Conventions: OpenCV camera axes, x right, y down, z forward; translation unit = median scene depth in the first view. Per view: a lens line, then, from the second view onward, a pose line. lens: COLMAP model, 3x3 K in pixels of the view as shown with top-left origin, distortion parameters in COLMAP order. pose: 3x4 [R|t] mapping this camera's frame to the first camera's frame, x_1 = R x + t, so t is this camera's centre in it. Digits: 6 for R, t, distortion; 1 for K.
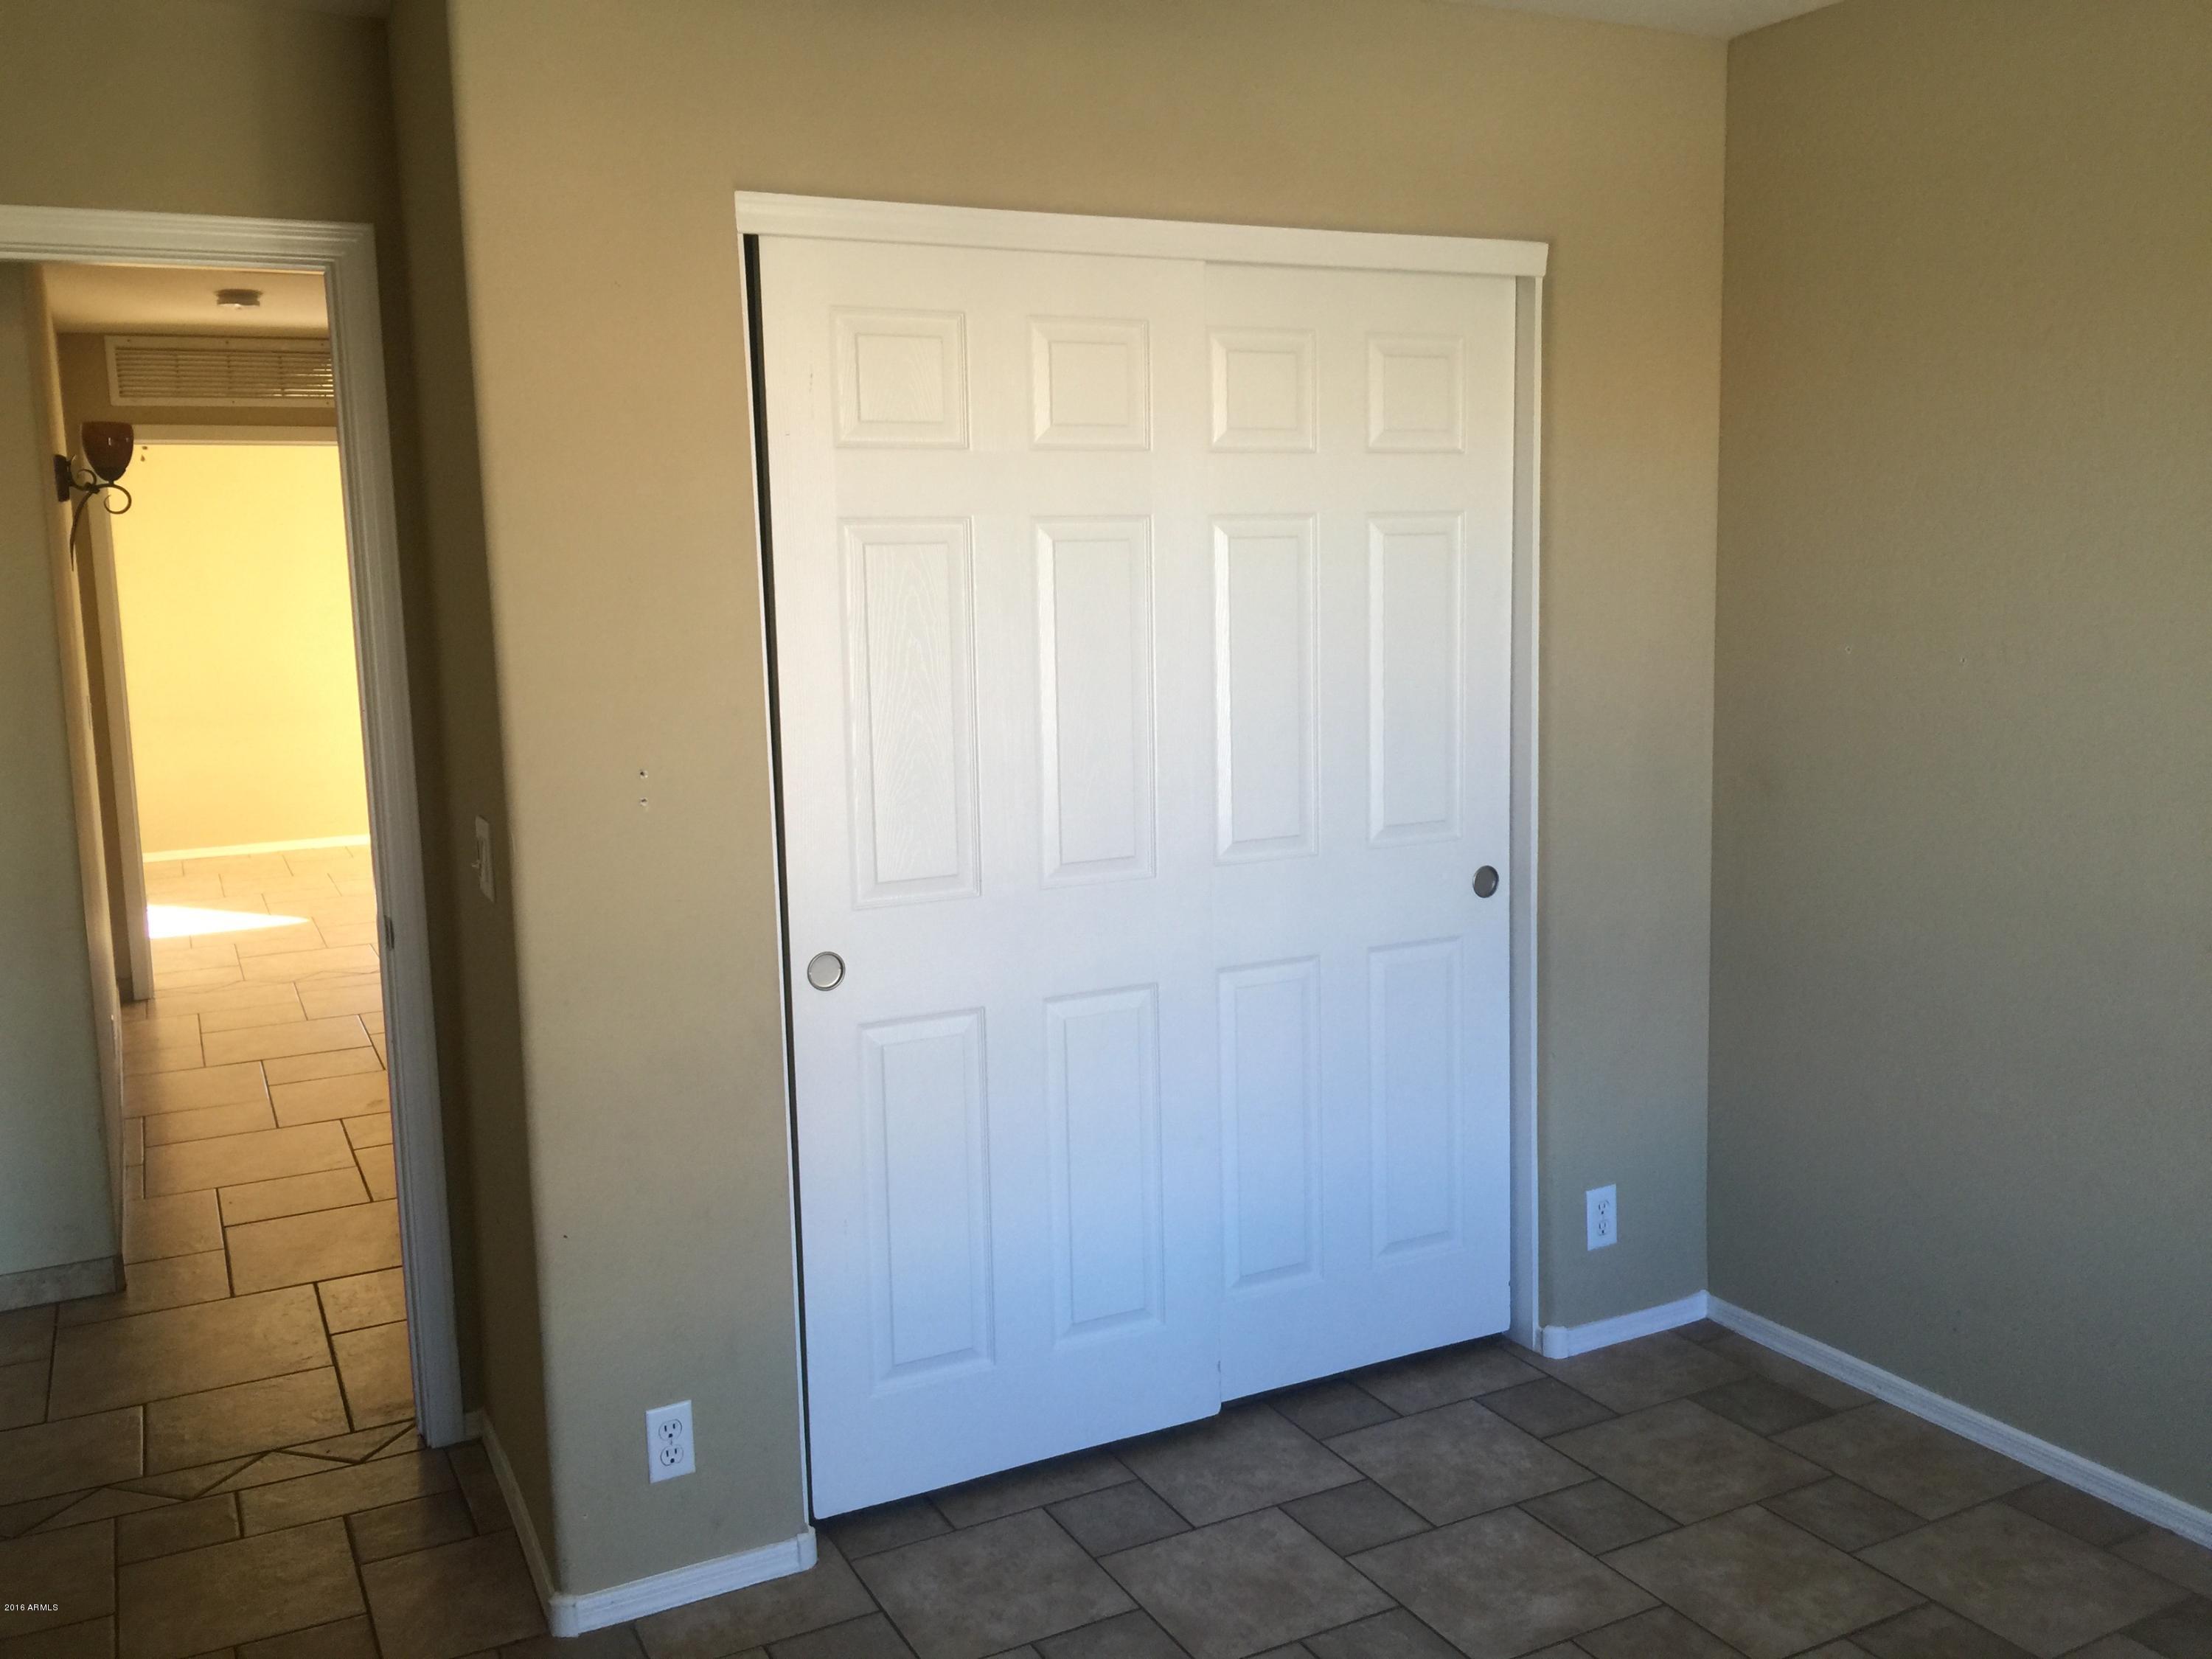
lens RADIAL K [[1884.2, 0, 1105.2], [0, 1884.2, 805.5], [0, 0, 1]] dist [0.104664, -0.144091]
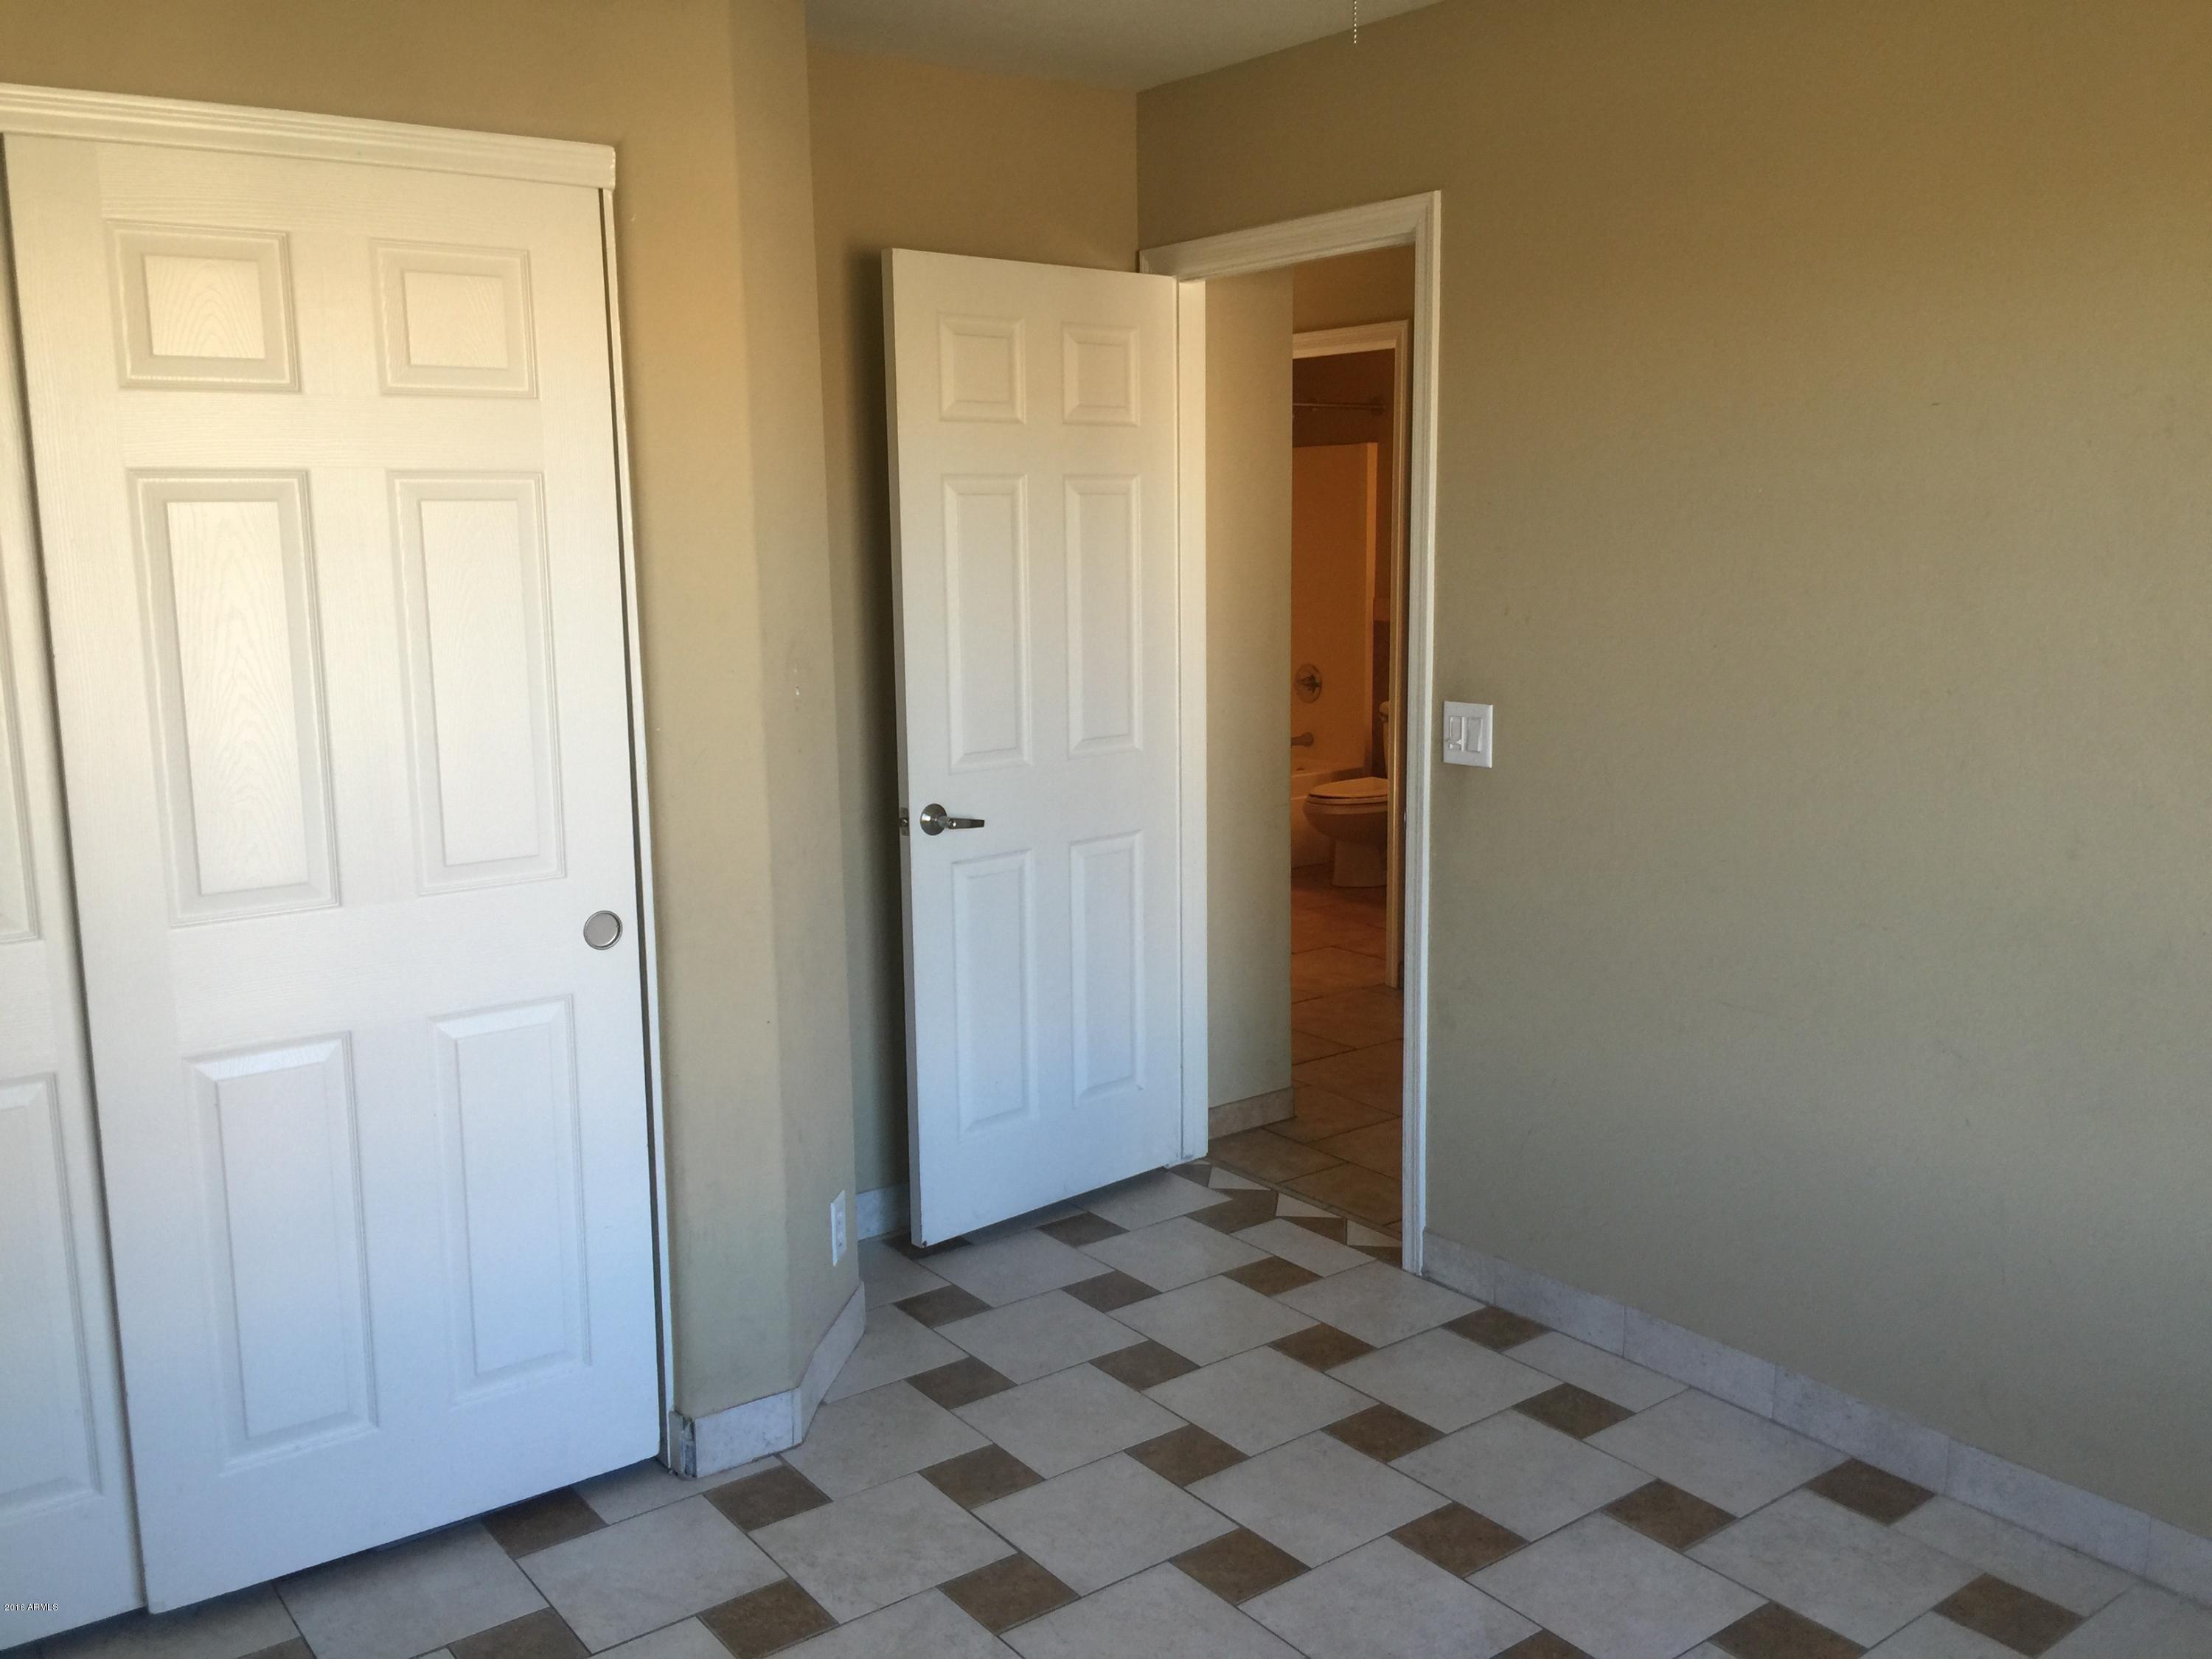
lens RADIAL K [[1878.7, 0, 1106.0], [0, 1878.7, 829.5], [0, 0, 1]] dist [0.161717, -0.392140]
pose [[0.984336, -0.007624, 0.176137, 0.120738], [0.002439, 0.999558, 0.029633, -0.012068], [-0.176285, -0.028739, 0.983920, 0.065295]]
